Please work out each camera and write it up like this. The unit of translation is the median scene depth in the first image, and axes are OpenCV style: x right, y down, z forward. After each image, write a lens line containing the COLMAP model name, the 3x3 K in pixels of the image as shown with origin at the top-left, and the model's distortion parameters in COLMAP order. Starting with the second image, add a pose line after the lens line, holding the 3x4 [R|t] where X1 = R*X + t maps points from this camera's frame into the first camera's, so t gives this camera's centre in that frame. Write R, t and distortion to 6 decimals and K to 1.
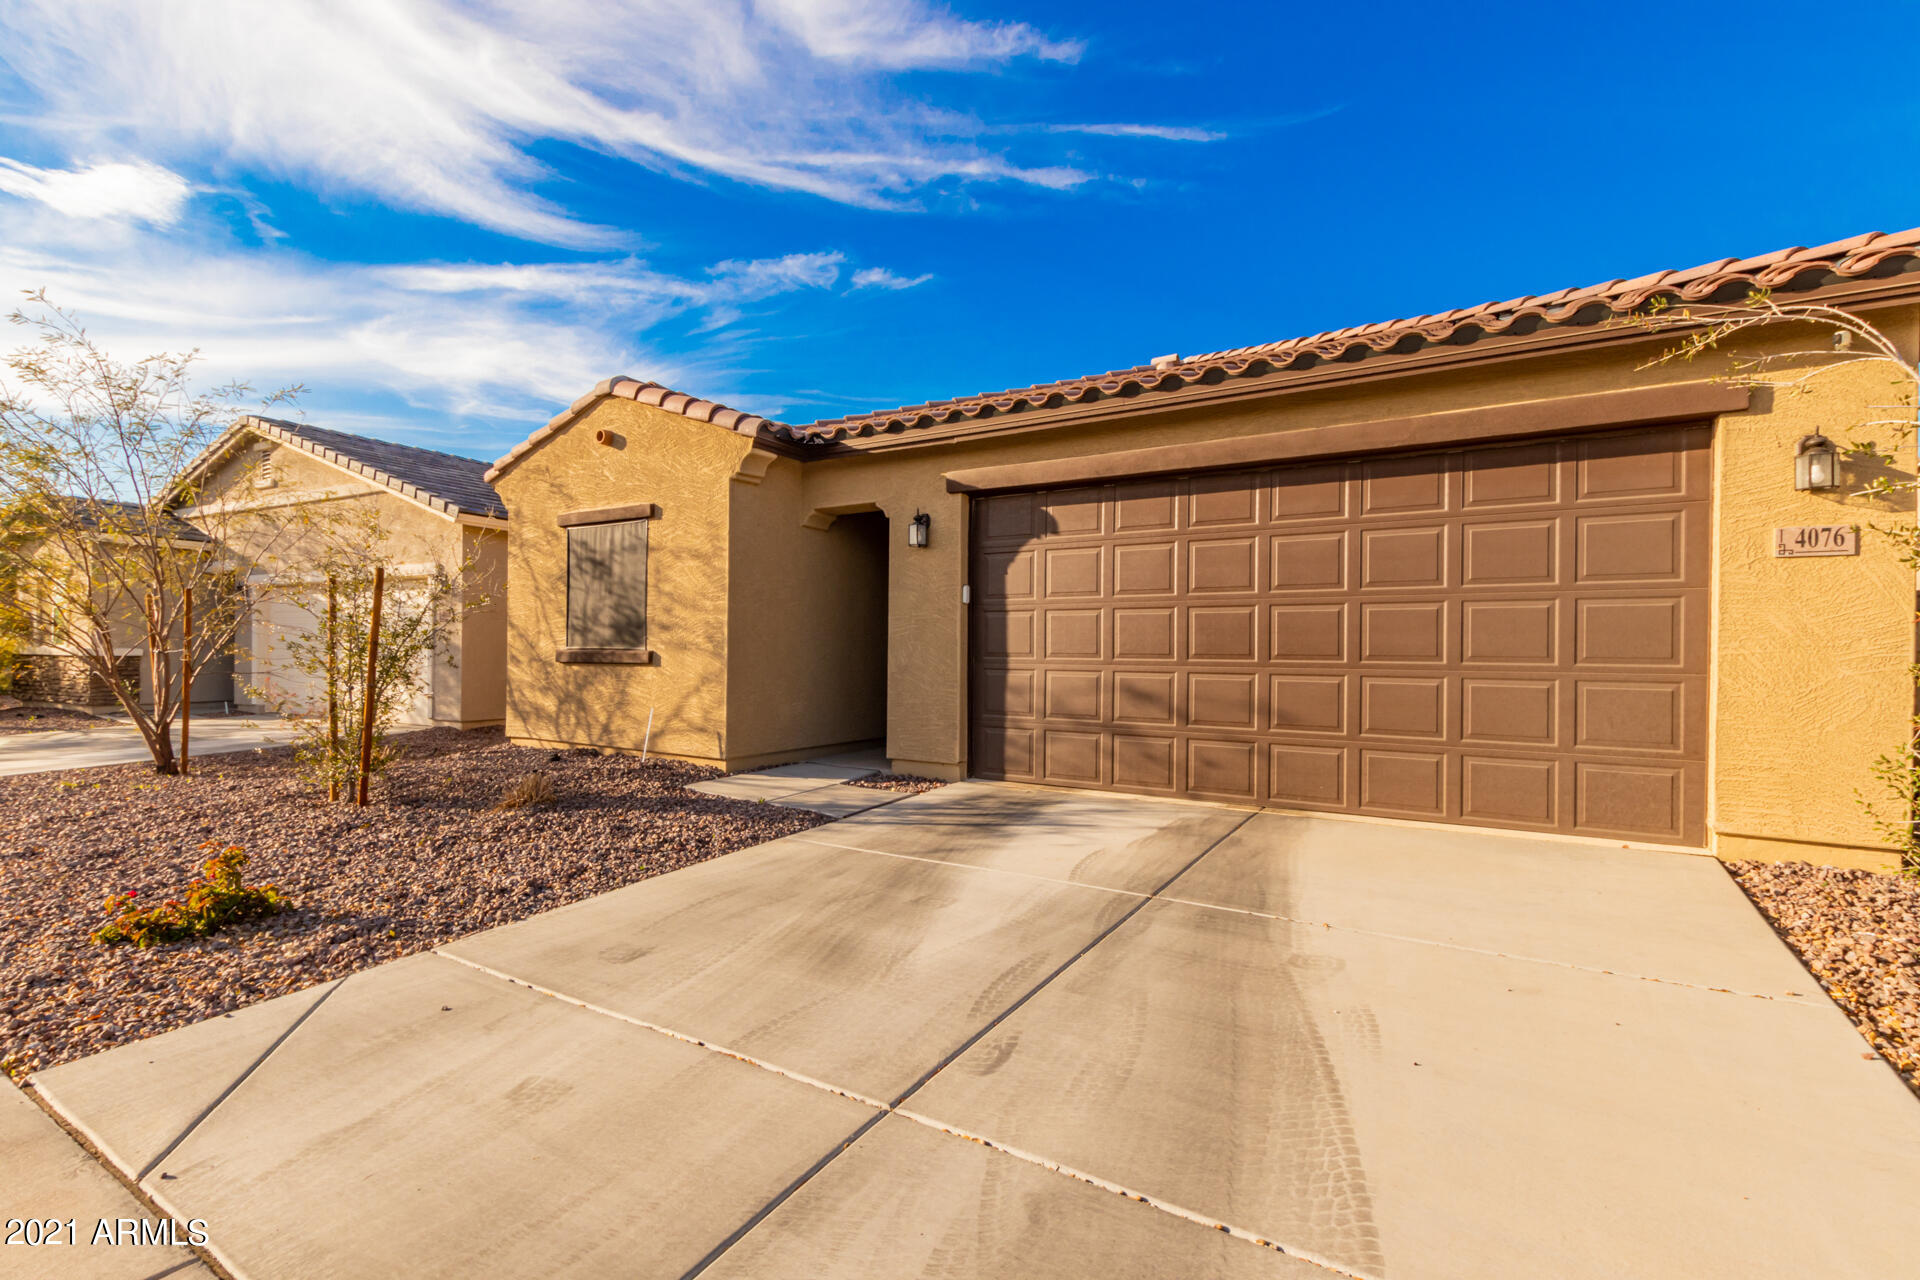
lens RADIAL K [[882.6, 0, 967.5], [0, 882.6, 651.3], [0, 0, 1]] dist [0.007703, -0.001707]
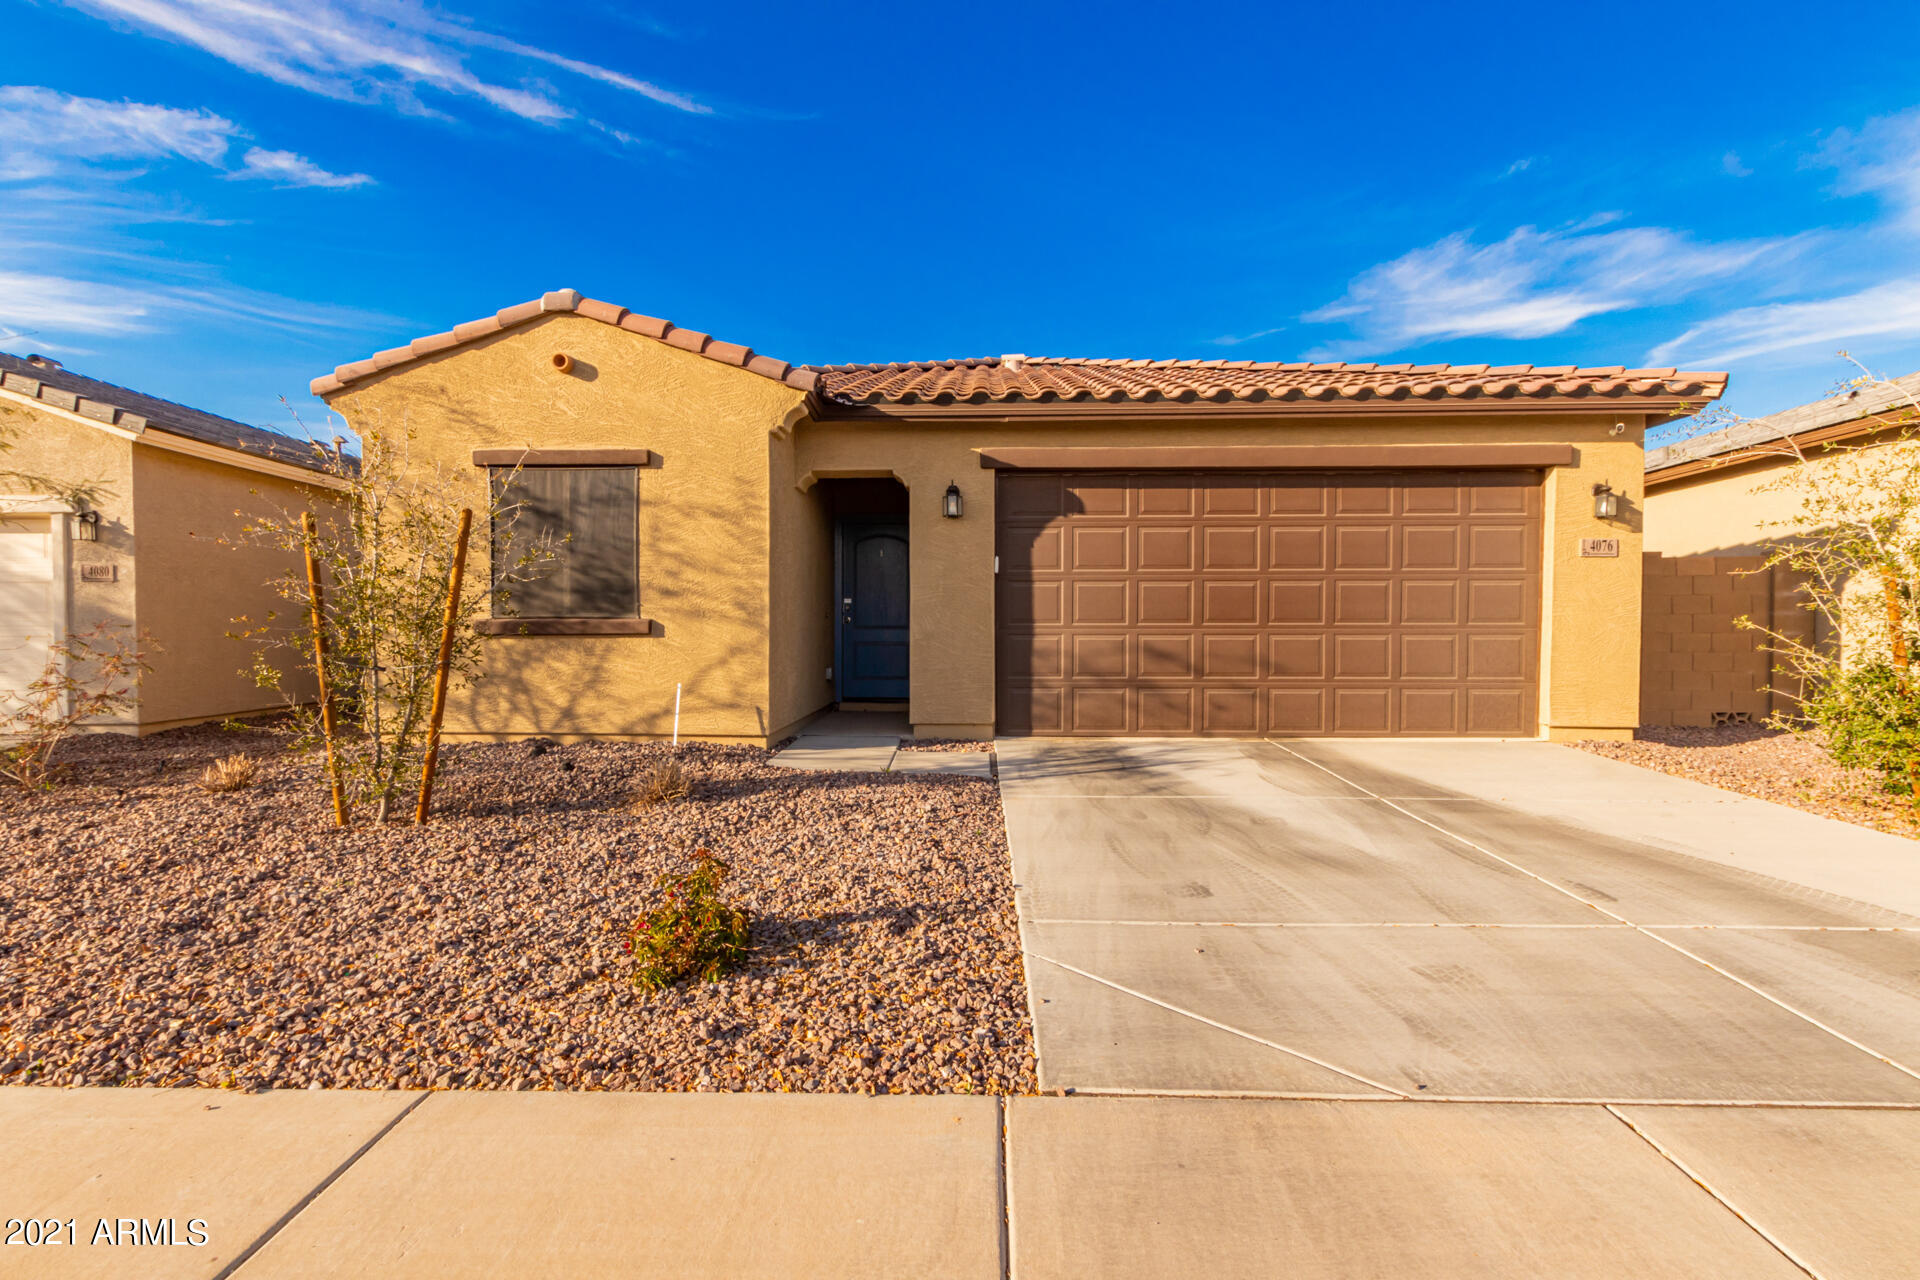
lens RADIAL K [[882.6, 0, 936.4], [0, 882.6, 639.0], [0, 0, 1]] dist [0.007703, -0.001707]
pose [[0.863517, -0.014366, 0.504115, -0.553299], [0.007639, 0.999852, 0.015408, 0.007521], [-0.504261, -0.009454, 0.863499, 0.105403]]
